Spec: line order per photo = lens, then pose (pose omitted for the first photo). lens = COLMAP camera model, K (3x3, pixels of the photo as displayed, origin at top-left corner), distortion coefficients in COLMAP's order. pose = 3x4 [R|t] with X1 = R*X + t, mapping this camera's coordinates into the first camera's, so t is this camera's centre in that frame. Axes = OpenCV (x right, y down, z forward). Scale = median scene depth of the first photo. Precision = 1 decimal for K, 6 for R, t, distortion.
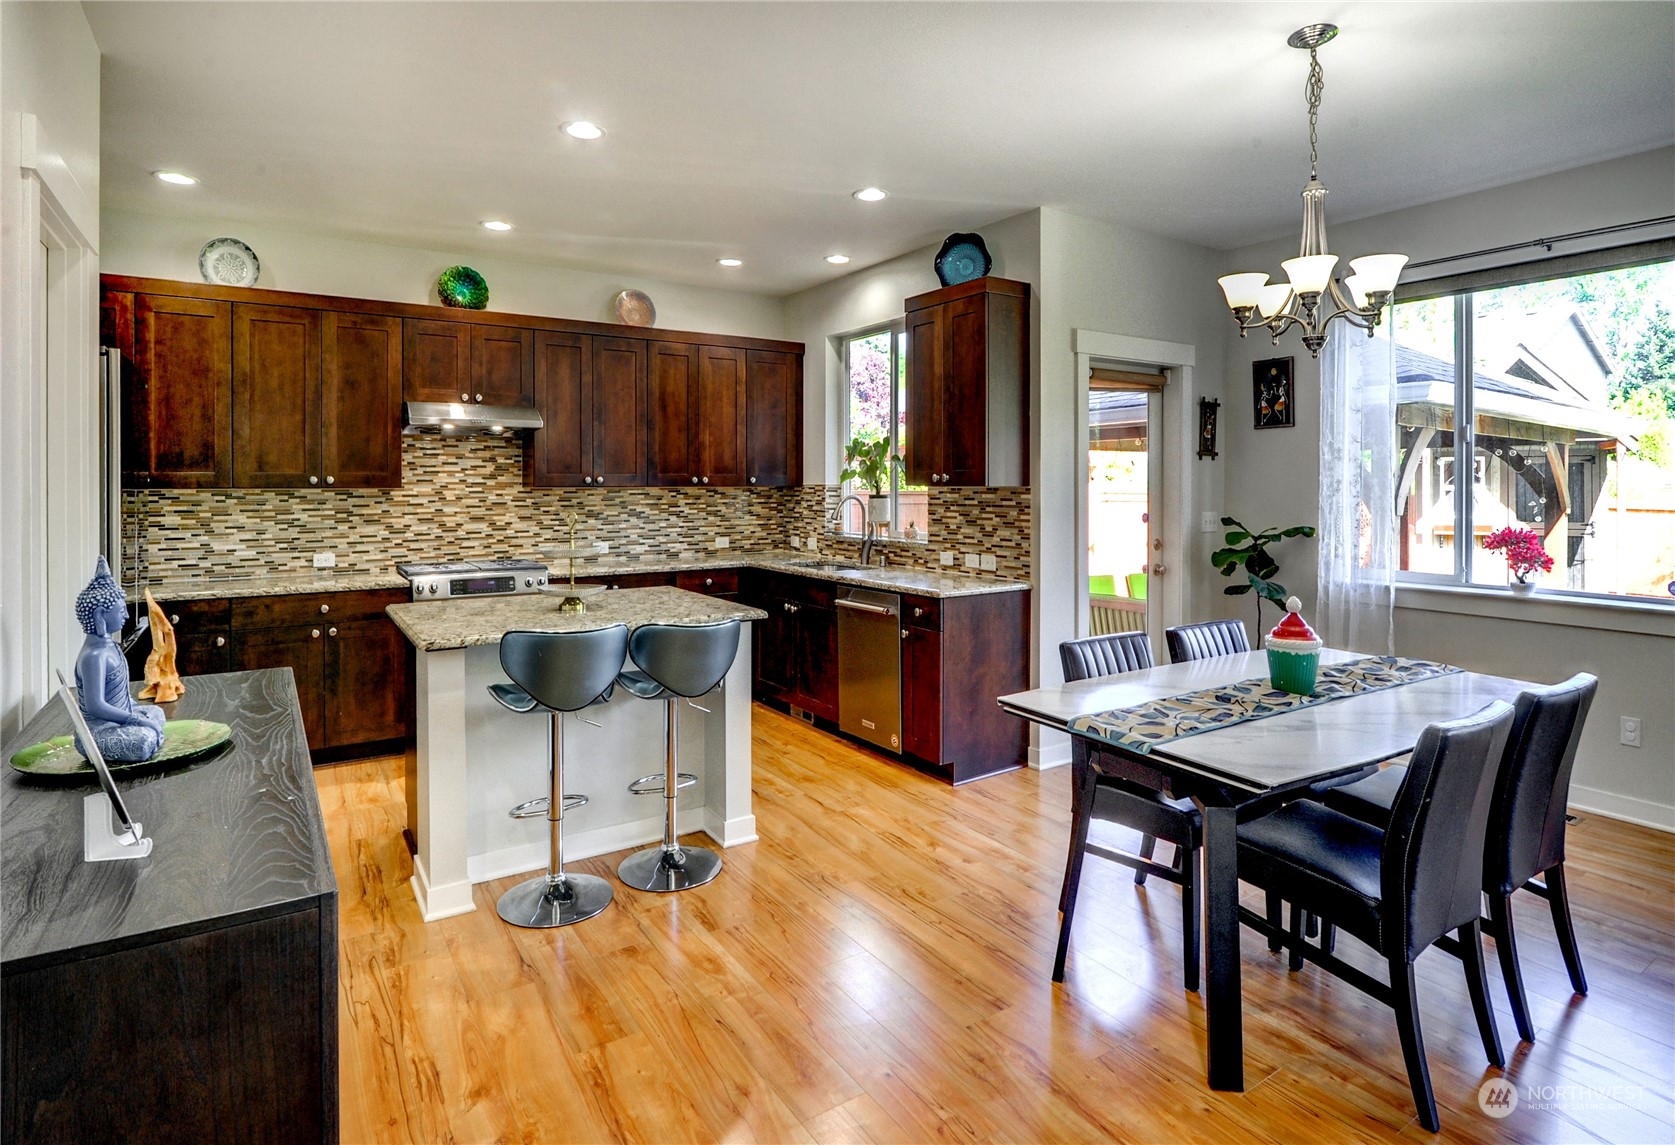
lens RADIAL K [[873.0, 0, 834.5], [0, 873.0, 506.8], [0, 0, 1]] dist [-0.002889, -0.000196]
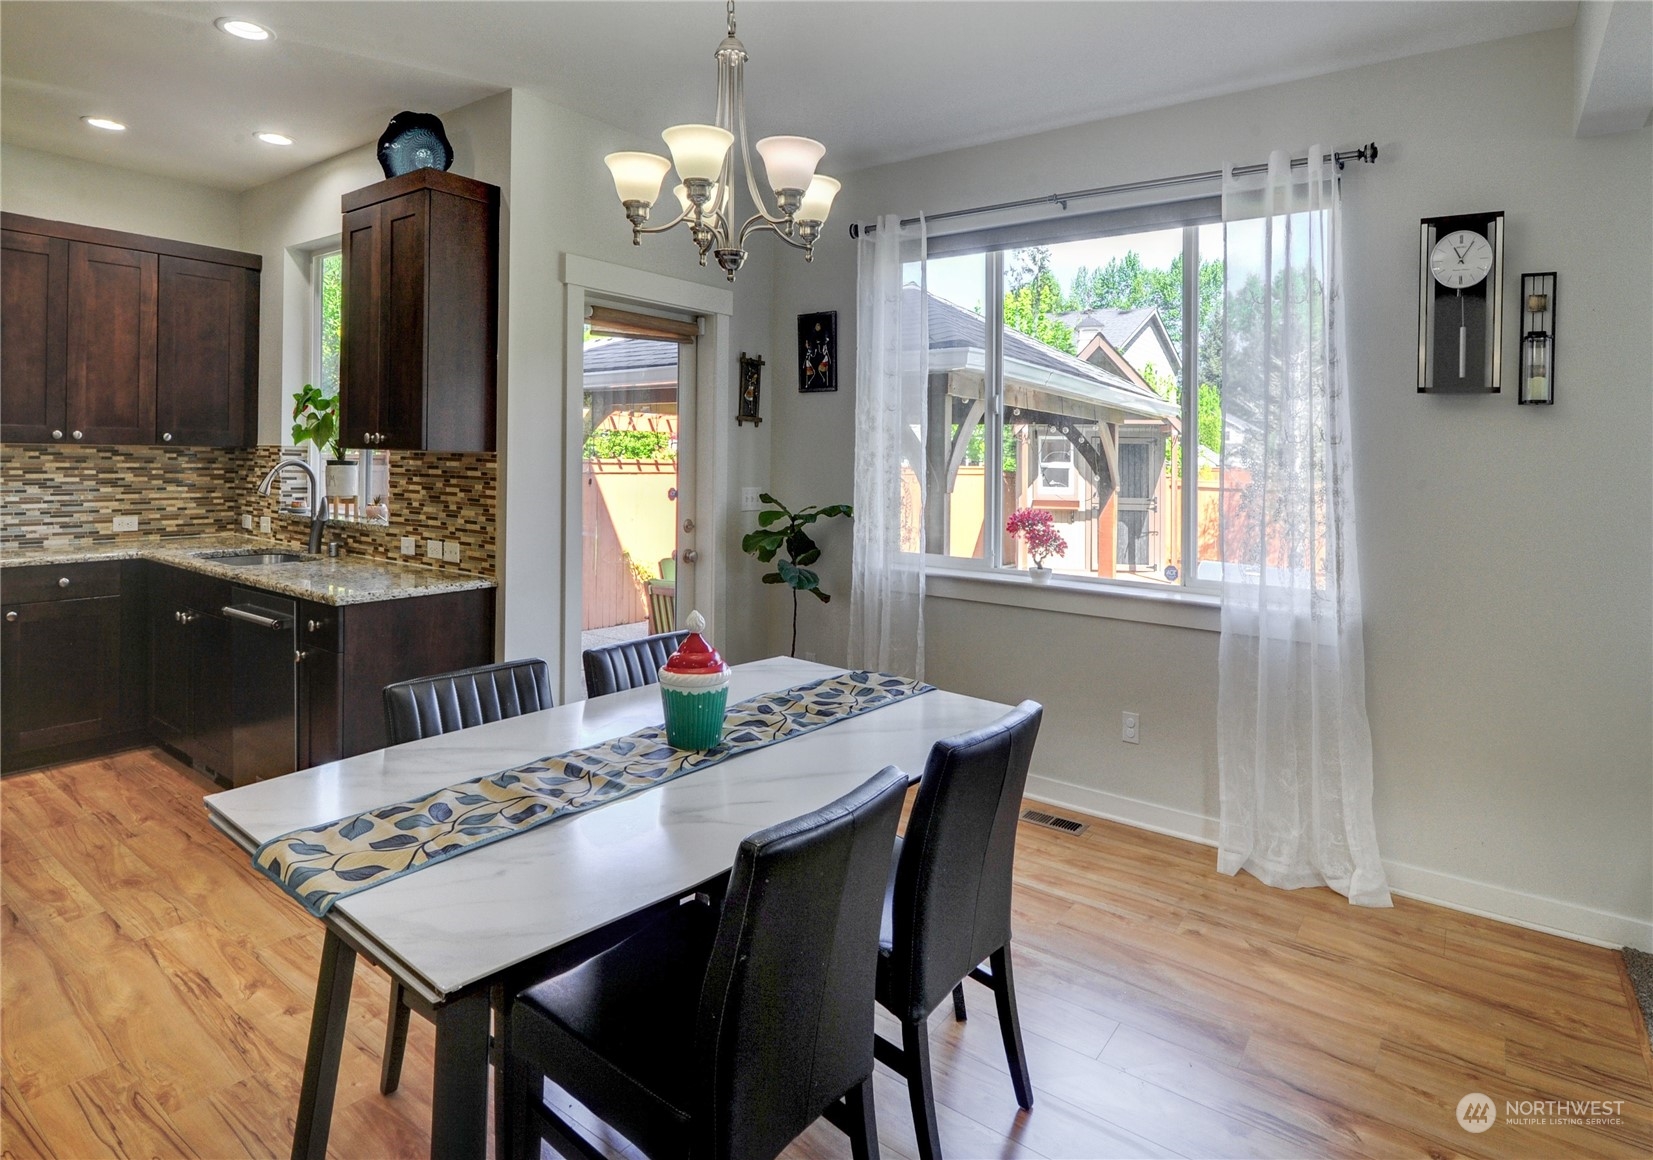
lens RADIAL K [[899.6, 0, 822.4], [0, 899.6, 460.5], [0, 0, 1]] dist [-0.001762, -0.001038]
pose [[0.942291, 0.018087, 0.334305, 0.212146], [-0.012172, 0.999730, -0.019777, -0.003670], [-0.334573, 0.014567, 0.942257, 0.152346]]
